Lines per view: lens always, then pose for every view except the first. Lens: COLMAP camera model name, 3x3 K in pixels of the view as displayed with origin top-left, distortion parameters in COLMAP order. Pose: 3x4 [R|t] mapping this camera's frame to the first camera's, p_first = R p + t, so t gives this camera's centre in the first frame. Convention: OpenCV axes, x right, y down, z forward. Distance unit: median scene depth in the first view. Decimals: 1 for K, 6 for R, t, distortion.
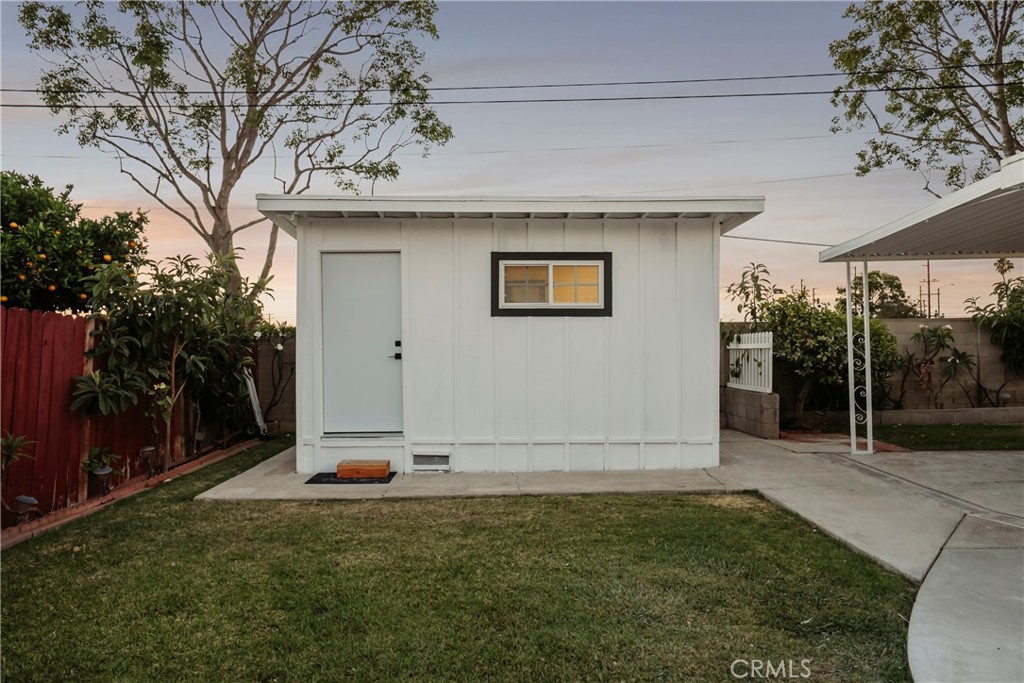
lens RADIAL K [[692.6, 0, 513.3], [0, 692.6, 340.1], [0, 0, 1]] dist [0.009676, 0.001988]
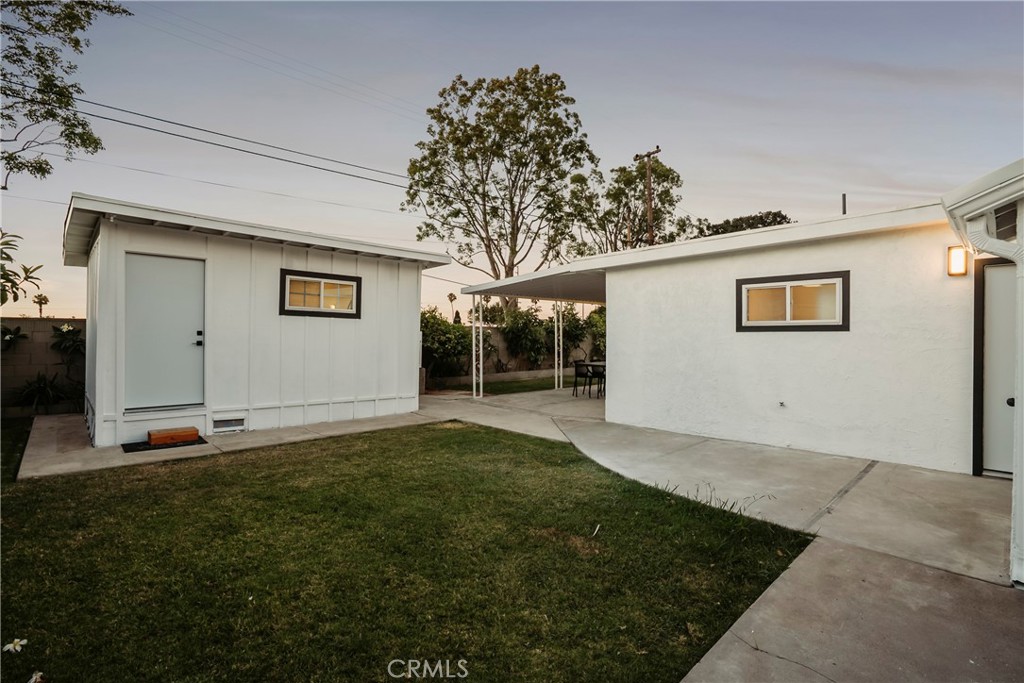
lens RADIAL K [[474.2, 0, 511.3], [0, 474.2, 343.2], [0, 0, 1]] dist [-0.017343, 0.000737]
pose [[0.735096, 0.009912, 0.677891, -0.328191], [-0.018938, 0.999803, 0.005917, 0.007527], [-0.677699, -0.017188, 0.735139, -0.003640]]
